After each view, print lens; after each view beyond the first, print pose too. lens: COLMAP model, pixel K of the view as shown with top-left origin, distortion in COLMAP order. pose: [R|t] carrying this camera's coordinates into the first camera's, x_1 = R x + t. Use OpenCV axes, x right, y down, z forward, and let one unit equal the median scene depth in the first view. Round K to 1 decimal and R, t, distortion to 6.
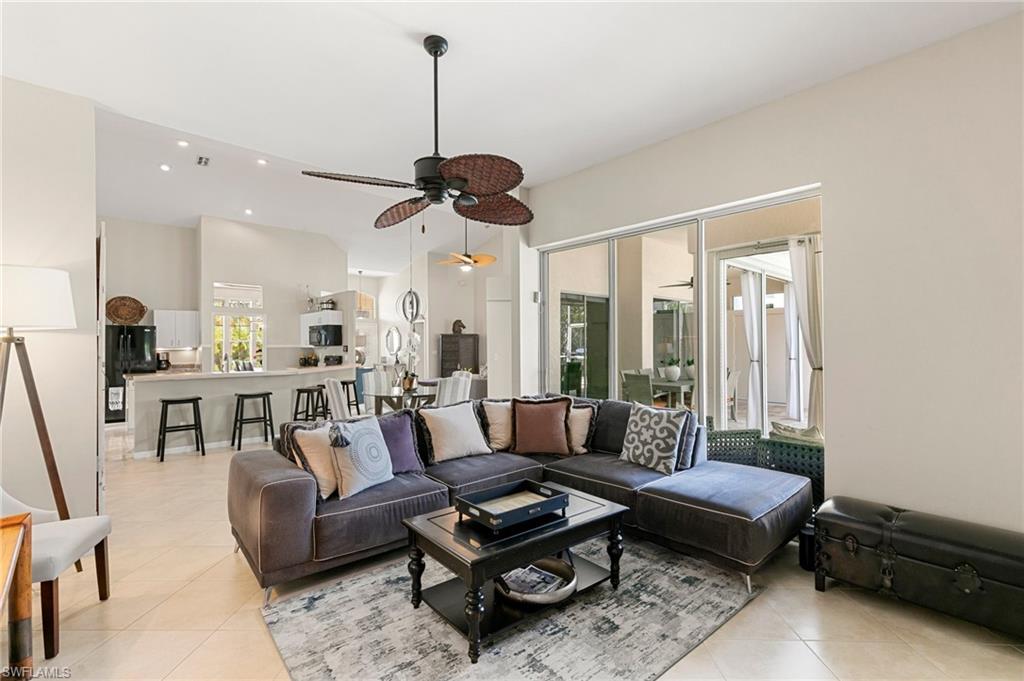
lens RADIAL K [[483.9, 0, 540.8], [0, 483.9, 339.1], [0, 0, 1]] dist [0.001610, -0.000182]
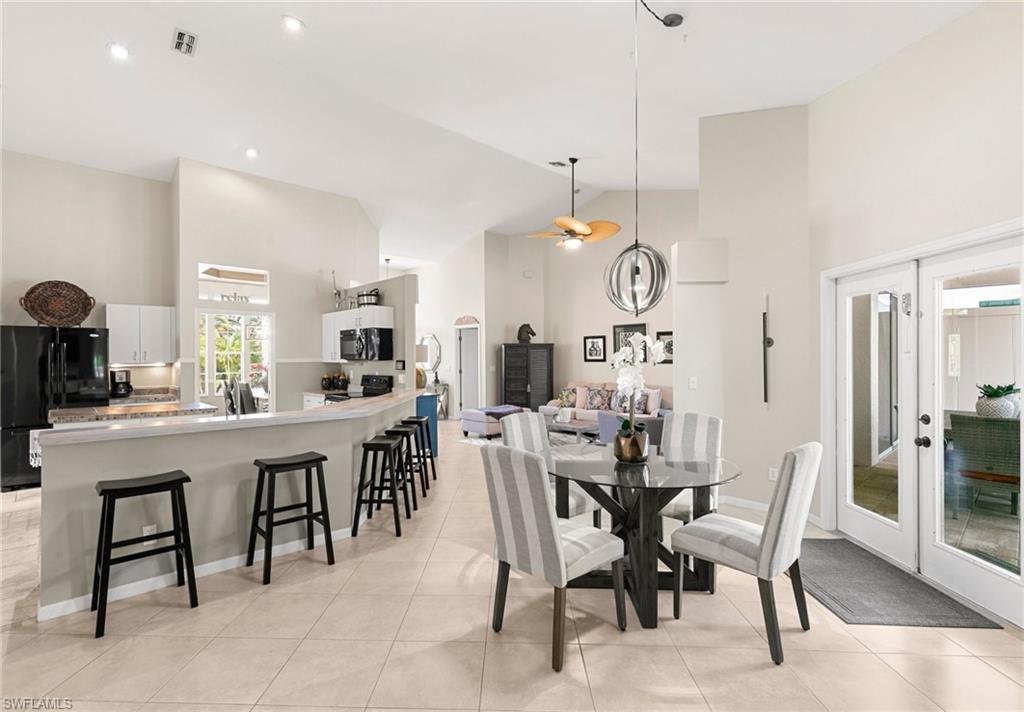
lens RADIAL K [[488.8, 0, 501.3], [0, 488.8, 352.3], [0, 0, 1]] dist [0.003017, 0.000909]
pose [[0.999829, 0.001074, -0.018466, -0.265240], [-0.001035, 0.999997, 0.002088, 0.001559], [0.018468, -0.002068, 0.999827, 0.362149]]
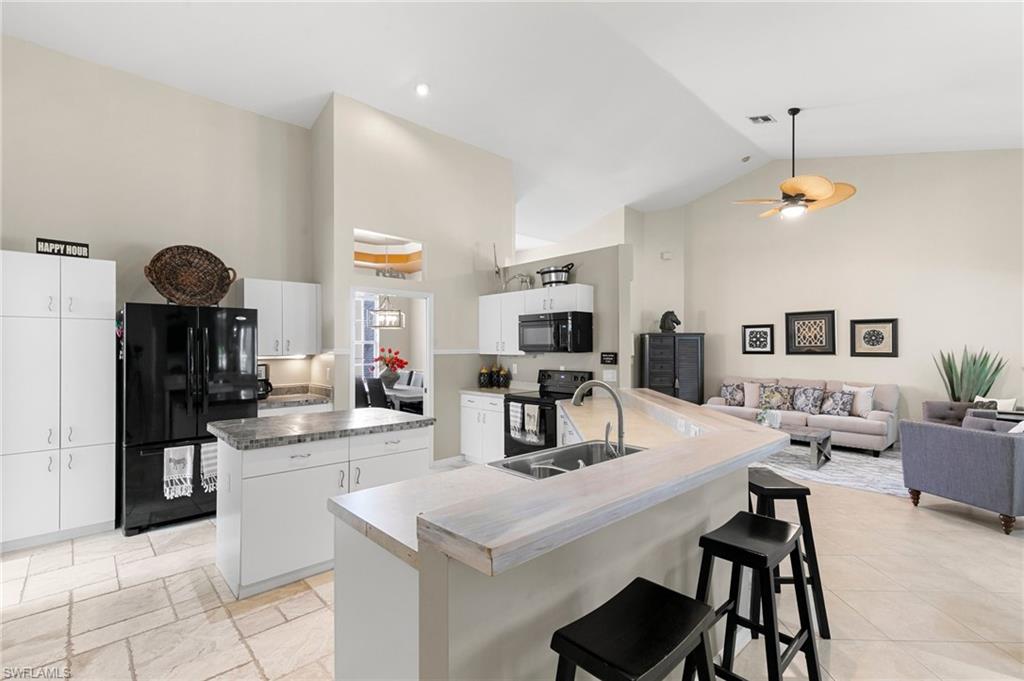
lens RADIAL K [[460.3, 0, 512.0], [0, 460.3, 340.5], [0, 0, 1]] dist [0.009074, -0.000535]
pose [[0.999985, 0.005123, 0.001910, -0.523256], [-0.005118, 0.999982, -0.003030, 0.003170], [-0.001925, 0.003020, 0.999994, 0.526862]]
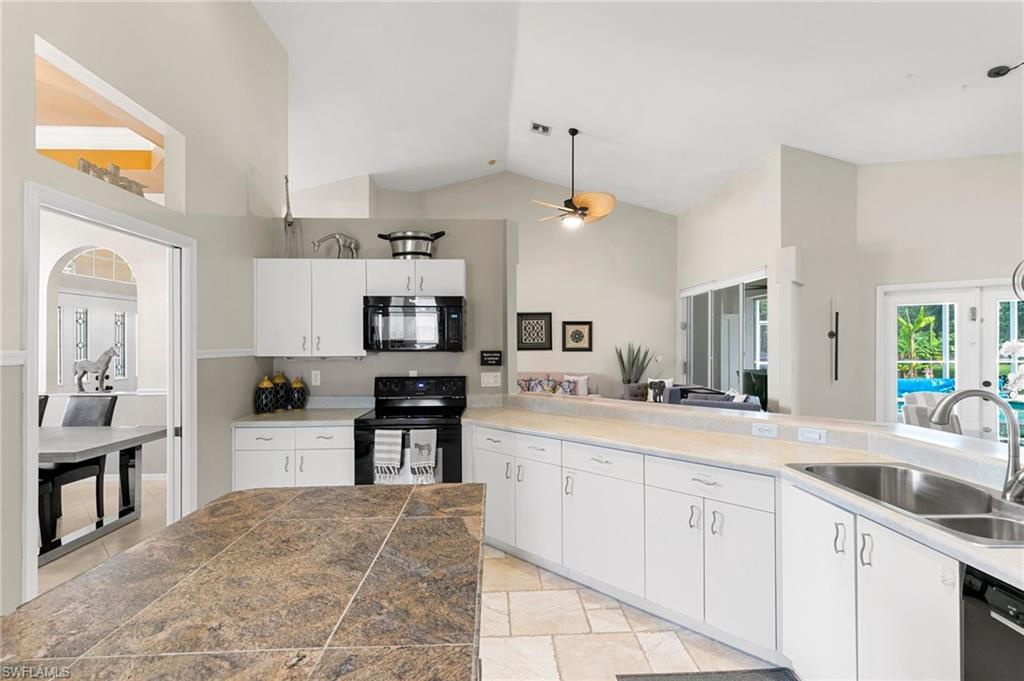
lens RADIAL K [[458.1, 0, 512.0], [0, 458.1, 340.5], [0, 0, 1]] dist [0.004840, 0.000028]
pose [[0.654316, 0.008697, 0.756171, -0.706367], [-0.010788, 0.999939, -0.002165, 0.005539], [-0.756144, -0.006741, 0.654370, 0.749965]]
